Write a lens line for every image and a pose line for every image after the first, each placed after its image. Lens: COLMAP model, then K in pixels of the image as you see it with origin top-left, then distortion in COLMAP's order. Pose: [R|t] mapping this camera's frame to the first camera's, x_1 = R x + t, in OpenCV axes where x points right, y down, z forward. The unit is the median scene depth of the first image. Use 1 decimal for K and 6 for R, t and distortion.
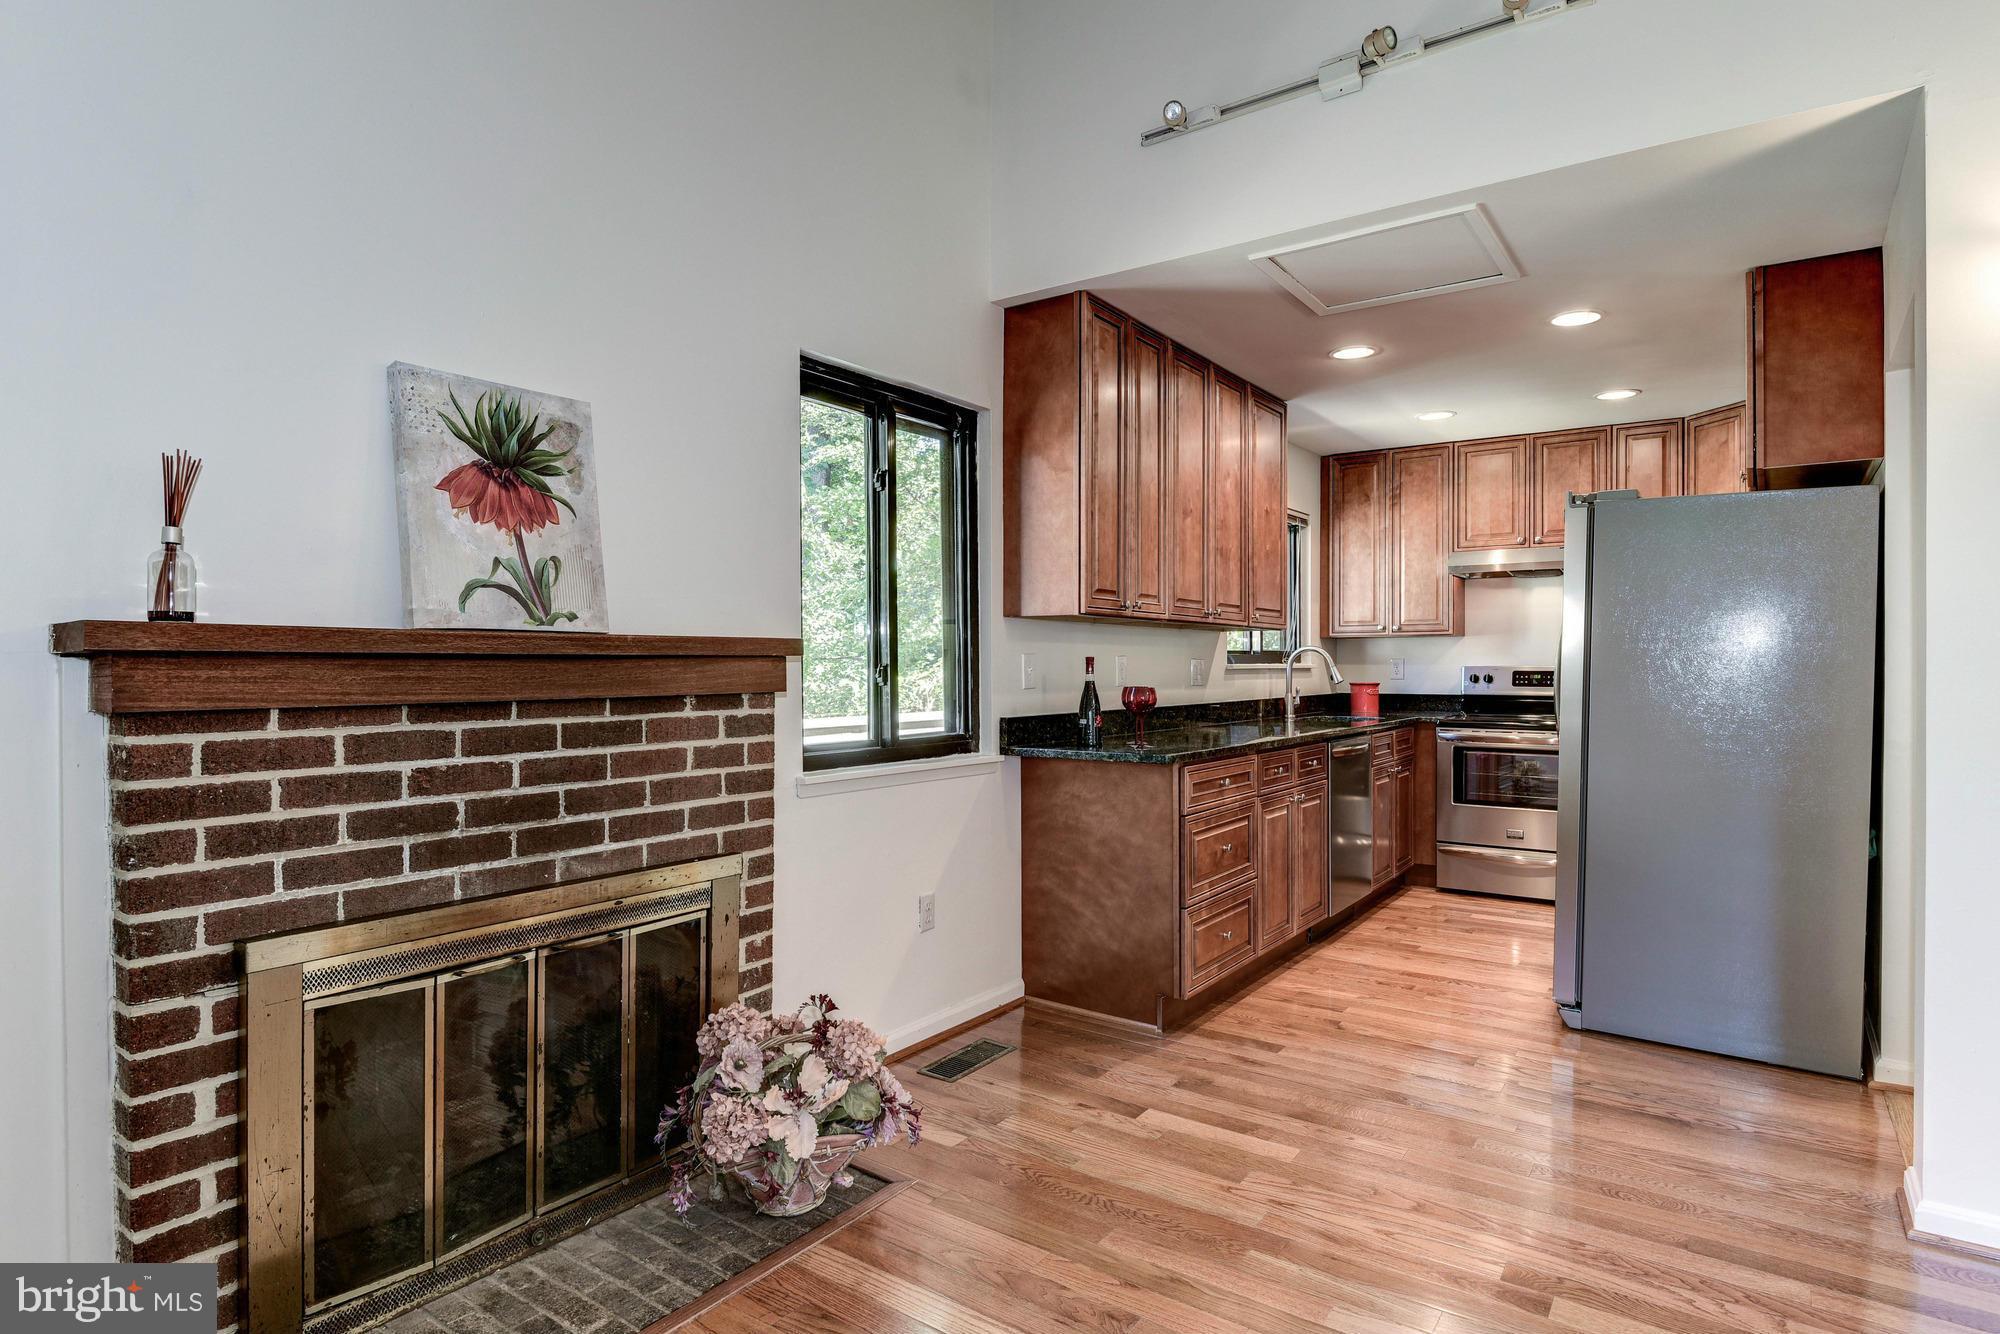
lens RADIAL K [[1002.7, 0, 1014.9], [0, 1002.7, 673.2], [0, 0, 1]] dist [0.001647, -0.000596]
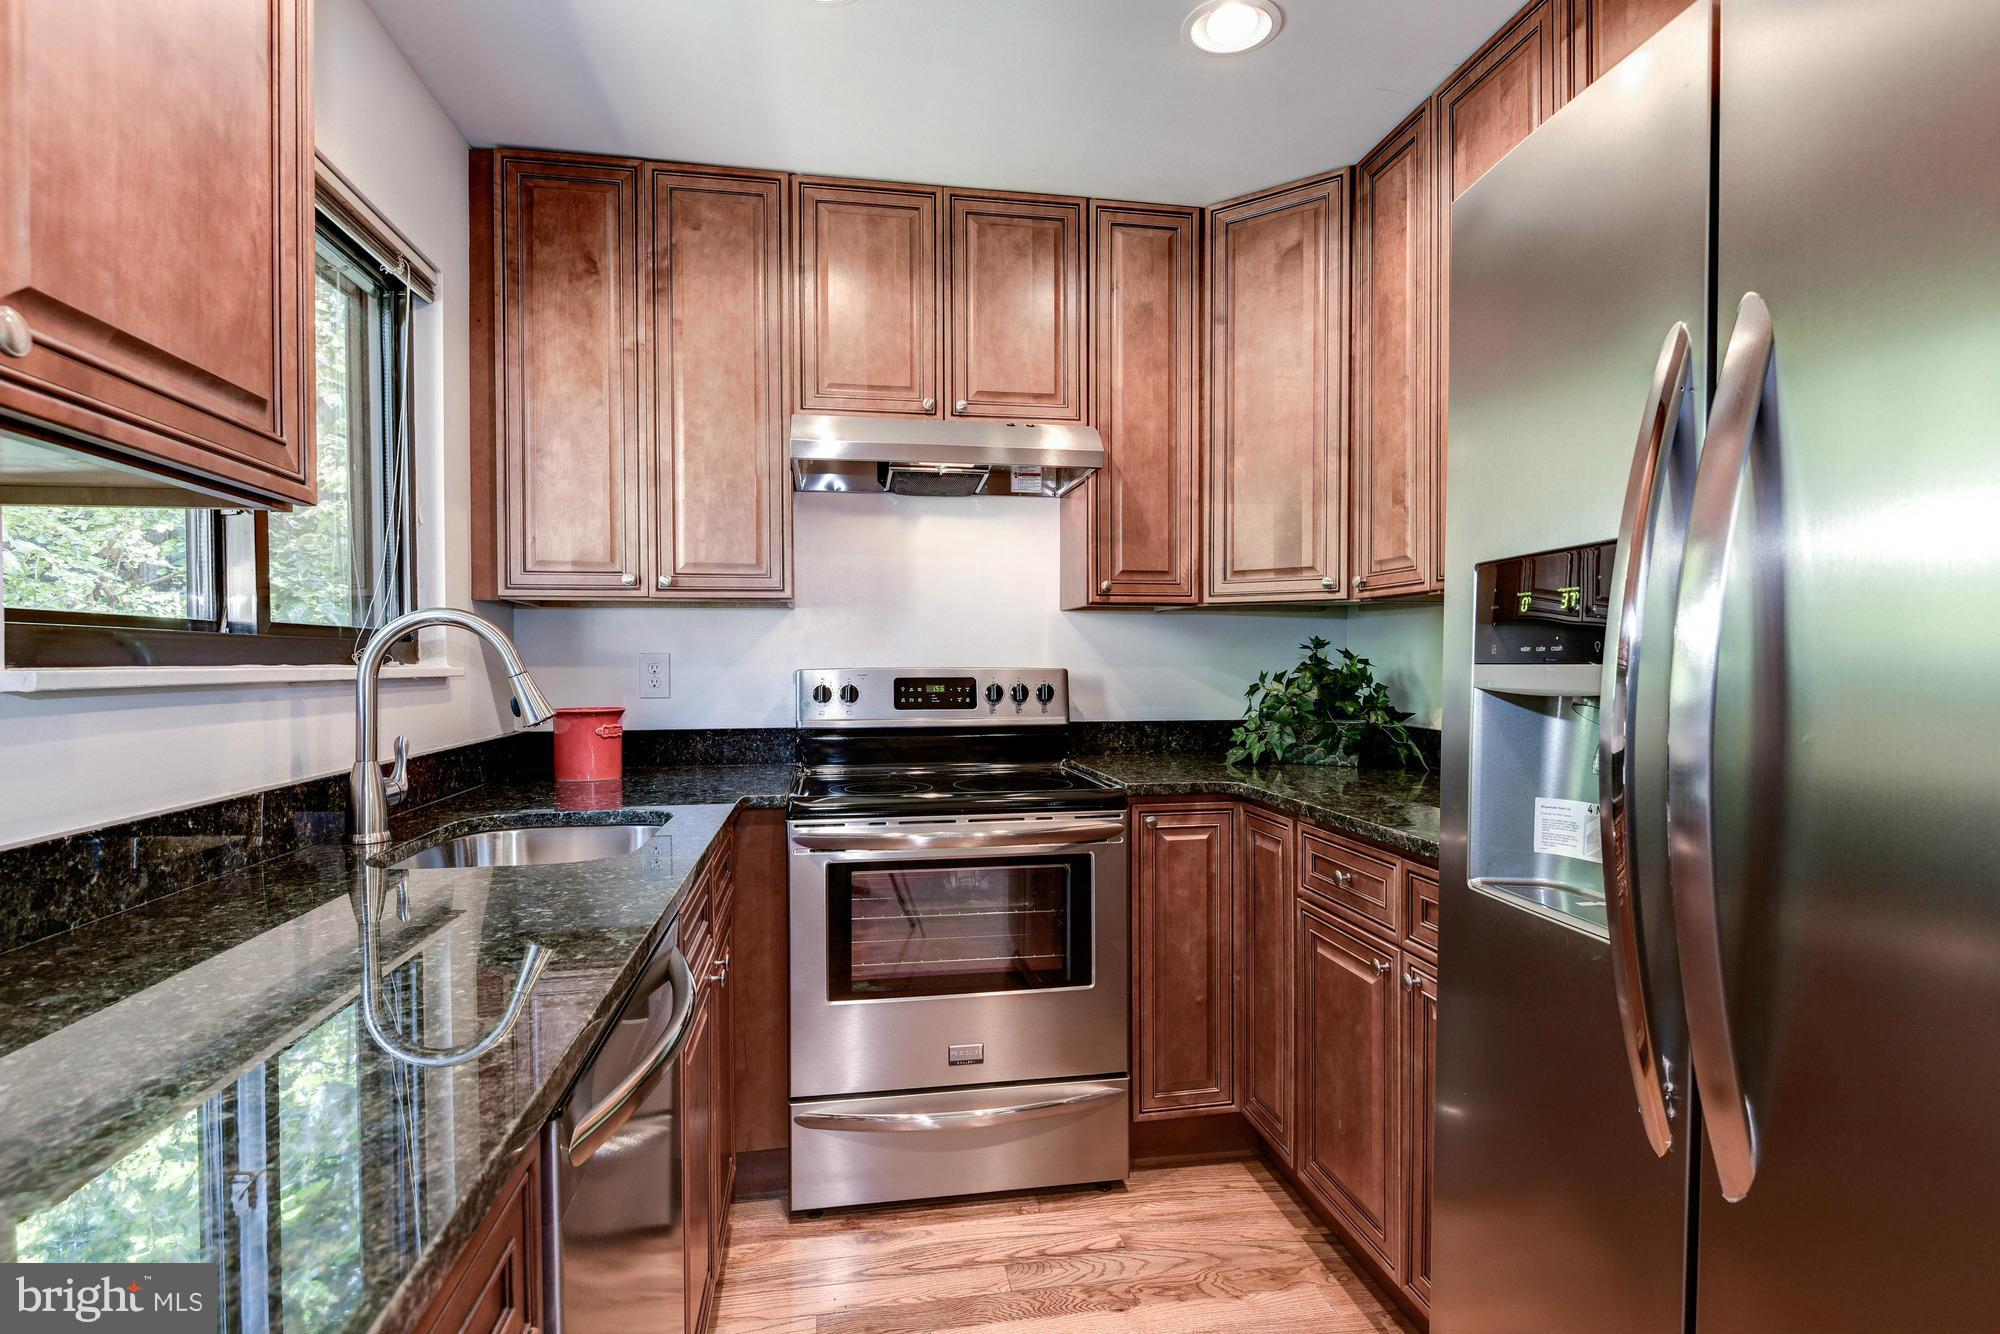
lens RADIAL K [[1002.7, 0, 1014.9], [0, 1002.7, 673.2], [0, 0, 1]] dist [0.001647, -0.000596]
pose [[0.699666, -0.008951, 0.714414, 0.185041], [0.009185, 0.999952, 0.003533, -0.006112], [-0.714411, 0.004090, 0.699714, 0.616596]]
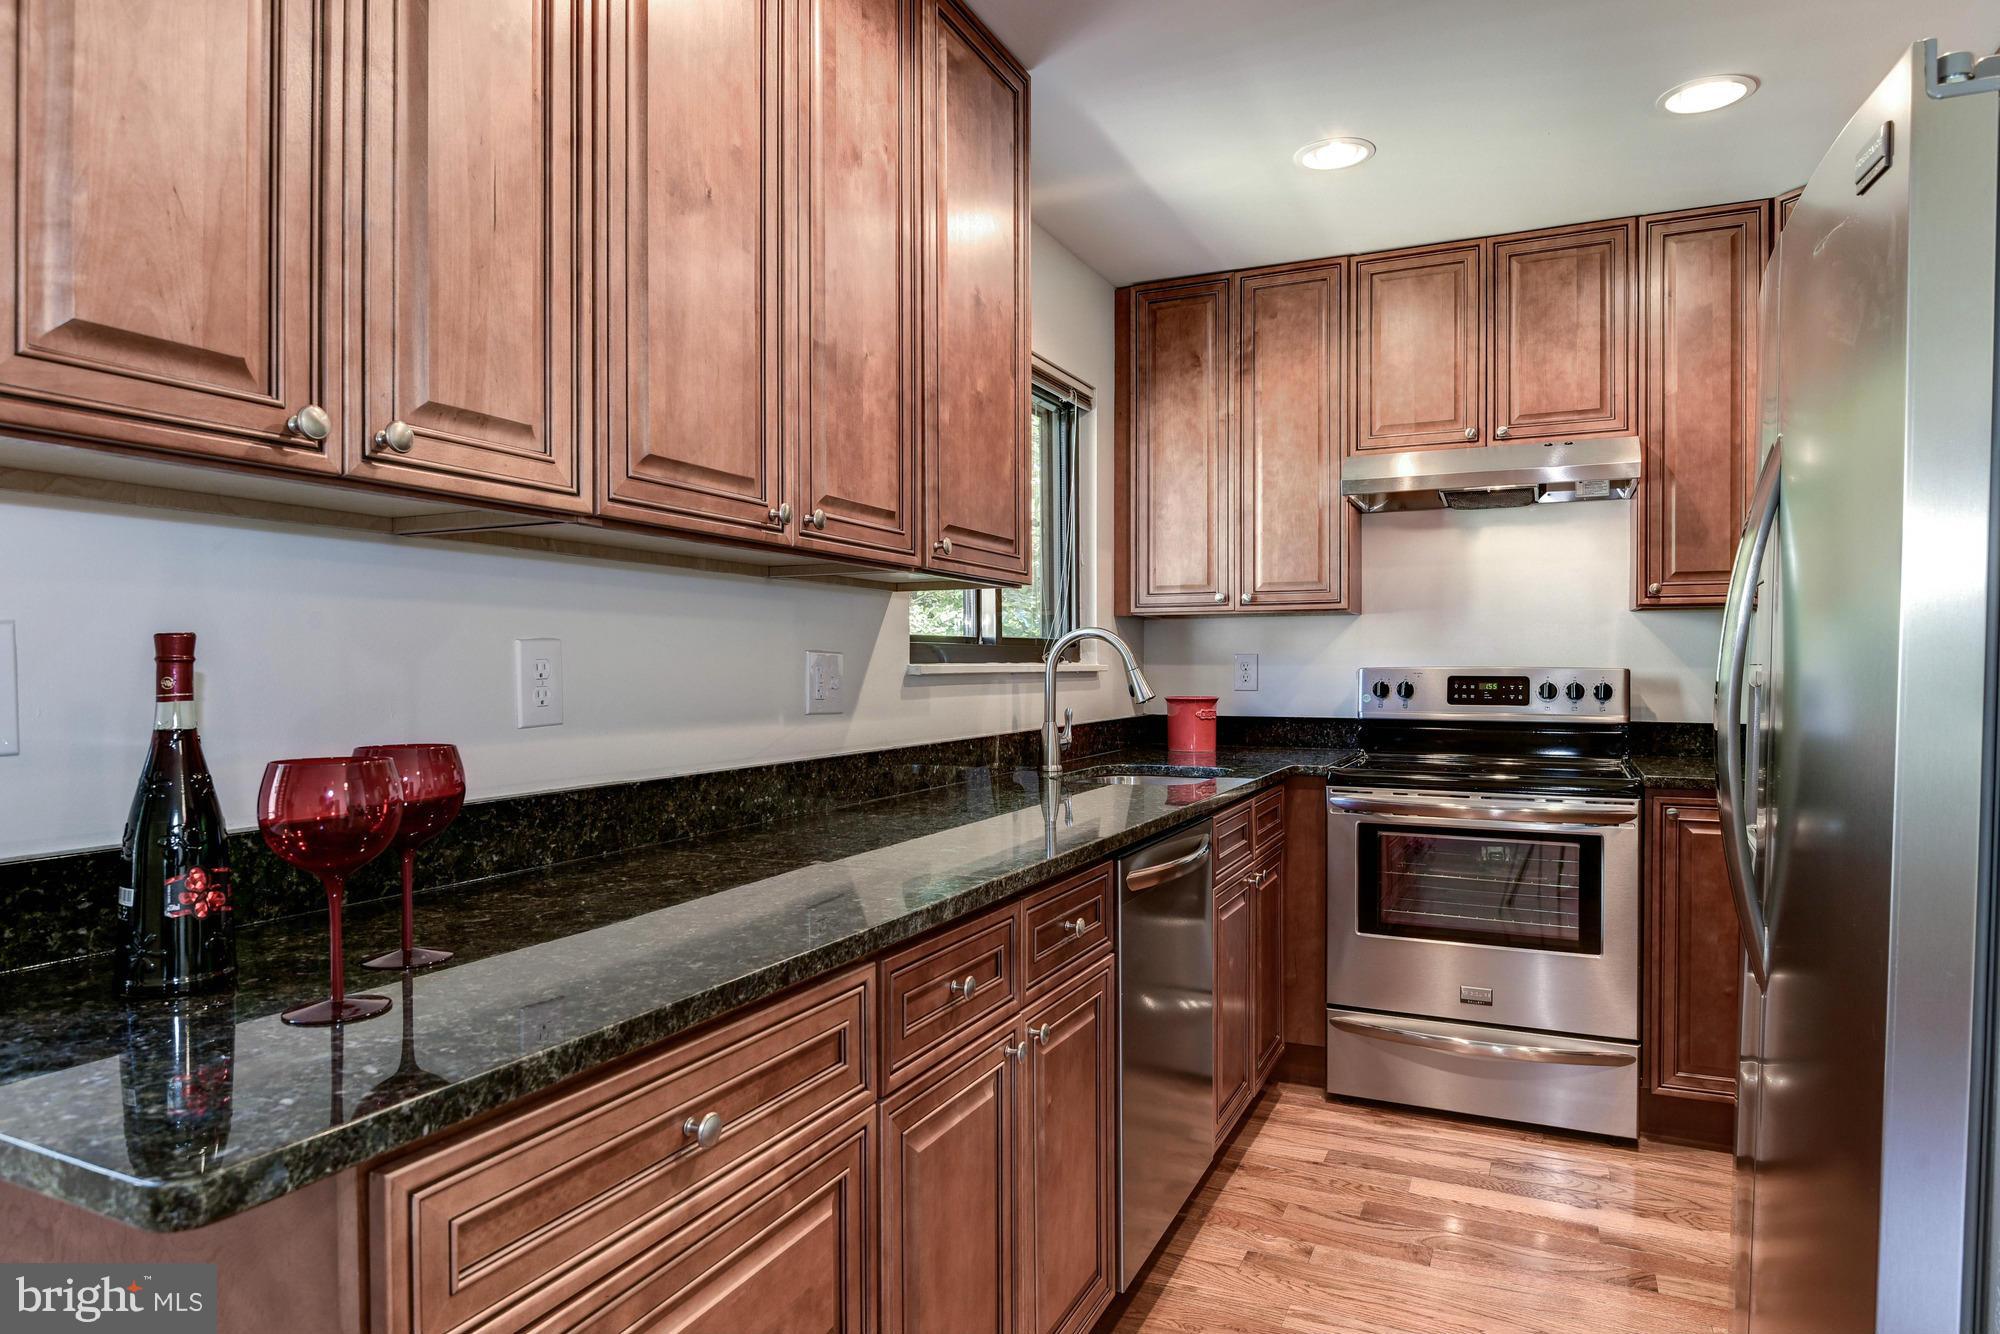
lens RADIAL K [[1158.6, 0, 992.0], [0, 1158.6, 670.3], [0, 0, 1]] dist [0.002674, -0.000527]
pose [[0.984924, -0.000599, 0.172984, 0.139008], [0.001128, 0.999995, -0.002957, -0.004089], [-0.172982, 0.003108, 0.984920, 0.417883]]
